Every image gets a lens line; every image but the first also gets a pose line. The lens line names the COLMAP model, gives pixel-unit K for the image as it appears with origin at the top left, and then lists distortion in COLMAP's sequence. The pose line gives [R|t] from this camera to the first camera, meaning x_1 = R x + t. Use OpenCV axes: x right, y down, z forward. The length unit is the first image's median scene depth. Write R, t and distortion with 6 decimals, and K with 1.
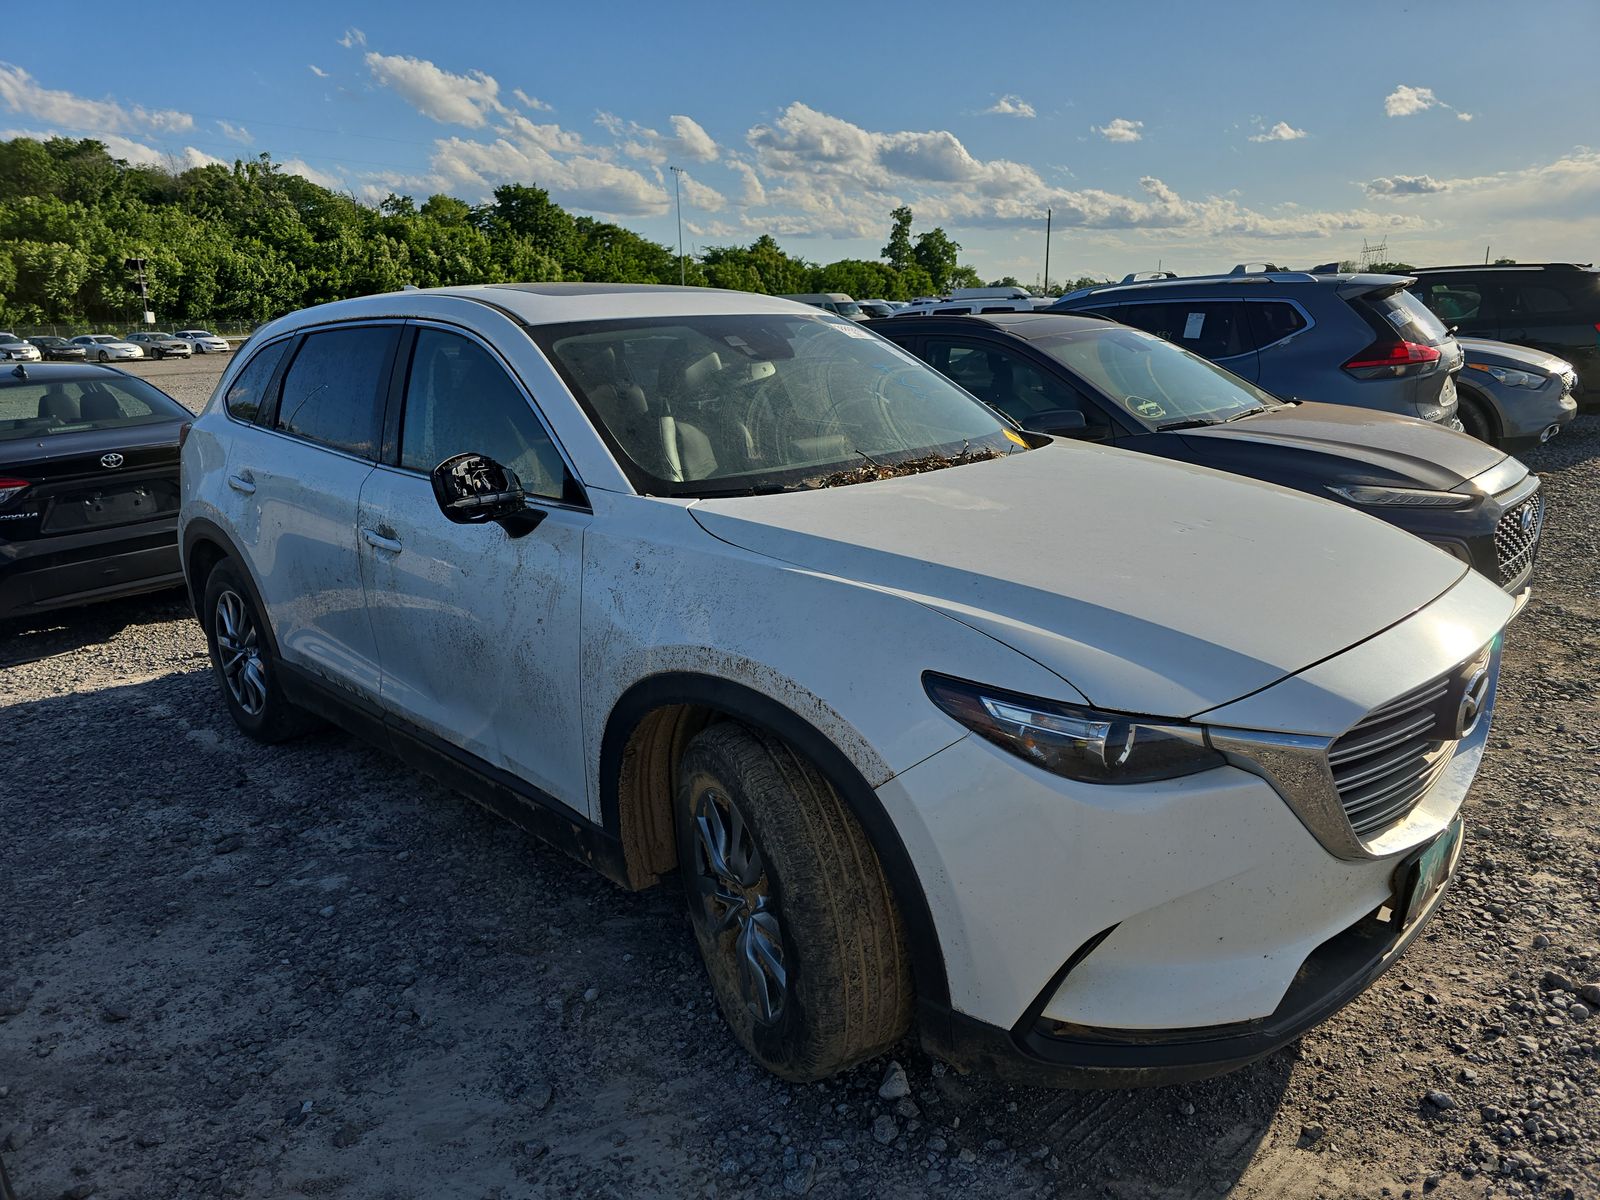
lens RADIAL K [[1177.4, 0, 805.2], [0, 1177.4, 599.7], [0, 0, 1]] dist [0.068351, -0.068936]
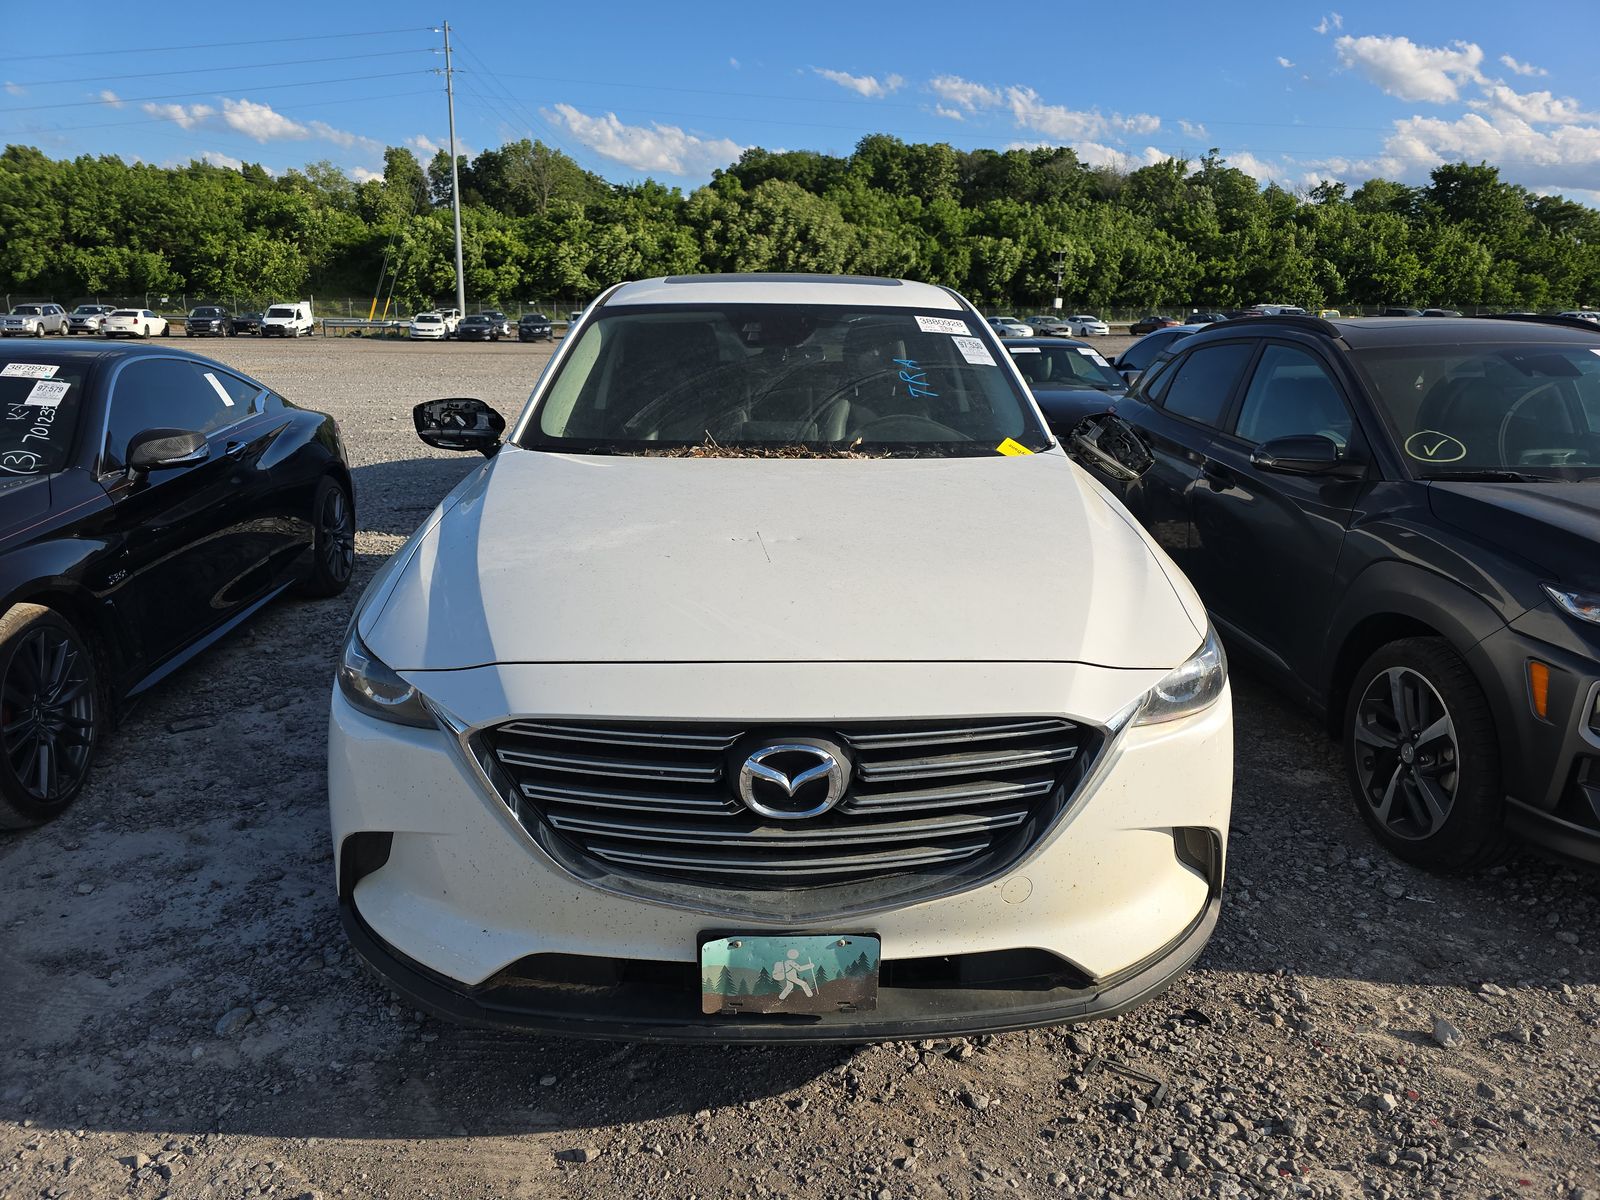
lens RADIAL K [[1177.4, 0, 805.2], [0, 1177.4, 599.7], [0, 0, 1]] dist [0.068351, -0.068936]
pose [[0.693898, 0.203859, -0.690614, 0.103409], [-0.197950, 0.976140, 0.089251, -0.010218], [0.692331, 0.074776, 0.717695, 0.032739]]
